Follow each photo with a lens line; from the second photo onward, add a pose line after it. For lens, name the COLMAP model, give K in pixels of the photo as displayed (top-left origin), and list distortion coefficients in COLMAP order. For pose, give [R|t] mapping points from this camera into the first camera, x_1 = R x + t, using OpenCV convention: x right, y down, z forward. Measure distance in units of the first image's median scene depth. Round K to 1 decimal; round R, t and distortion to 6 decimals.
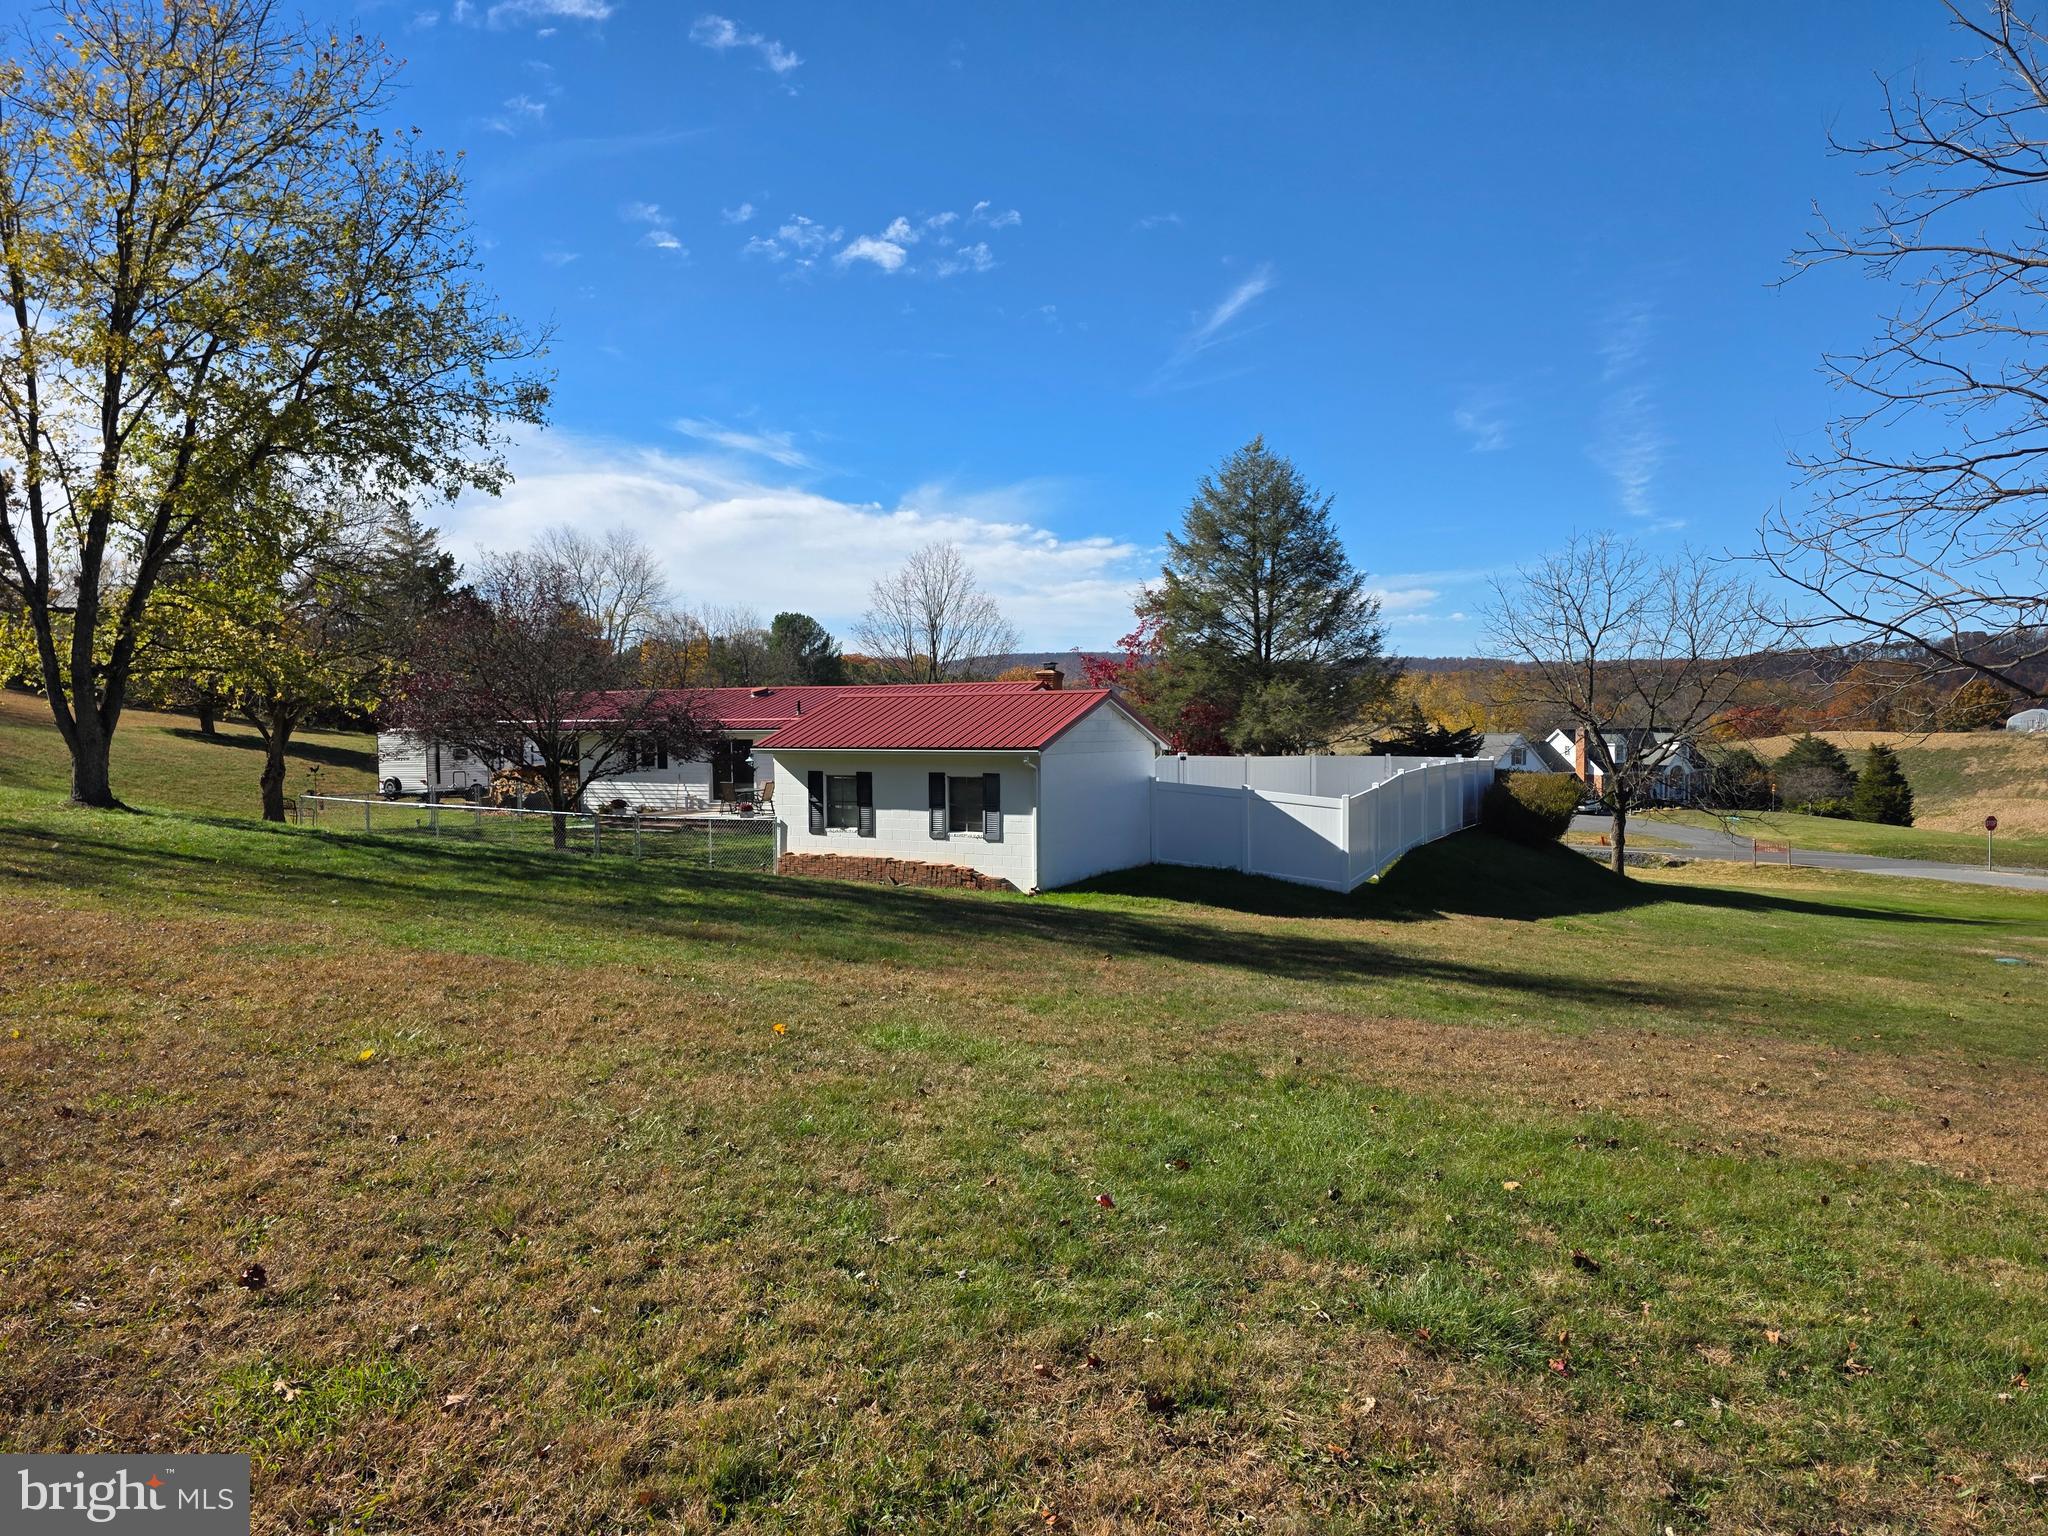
lens RADIAL K [[1371.2, 0, 1020.7], [0, 1371.2, 782.3], [0, 0, 1]] dist [0.056302, -0.048203]
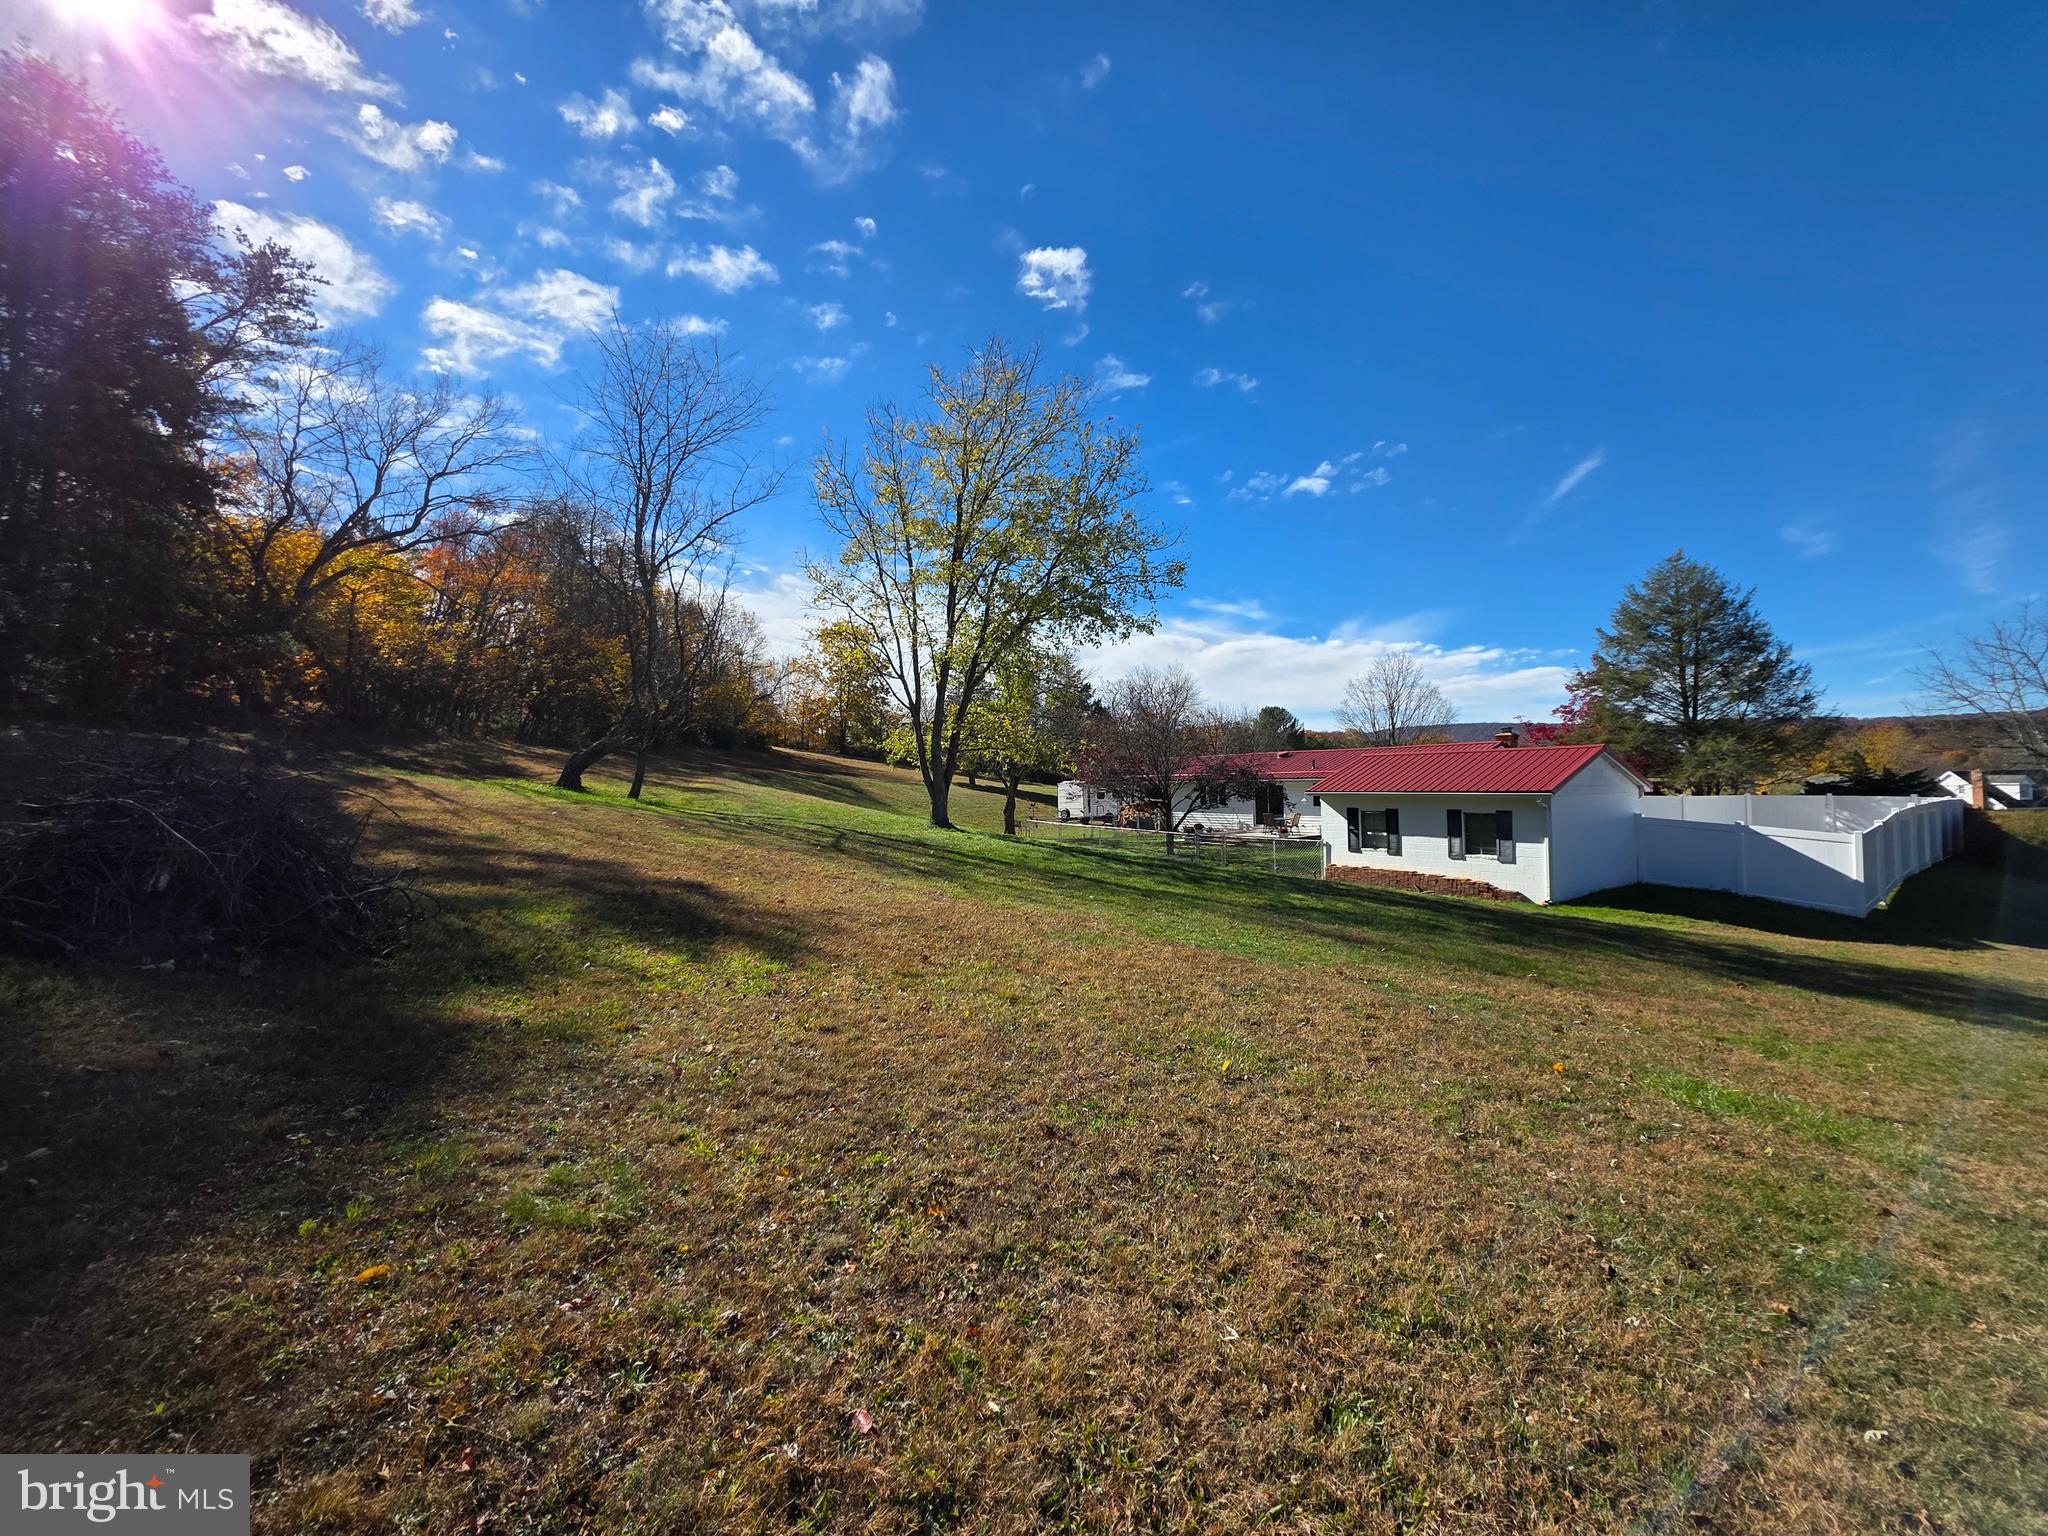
lens RADIAL K [[798.0, 0, 1008.2], [0, 798.0, 788.6], [0, 0, 1]] dist [-0.000702, -0.000184]
pose [[0.896571, -0.005955, -0.442859, -0.078029], [-0.005438, 0.999686, -0.024453, -0.004836], [0.442866, 0.024332, 0.896258, 0.068931]]
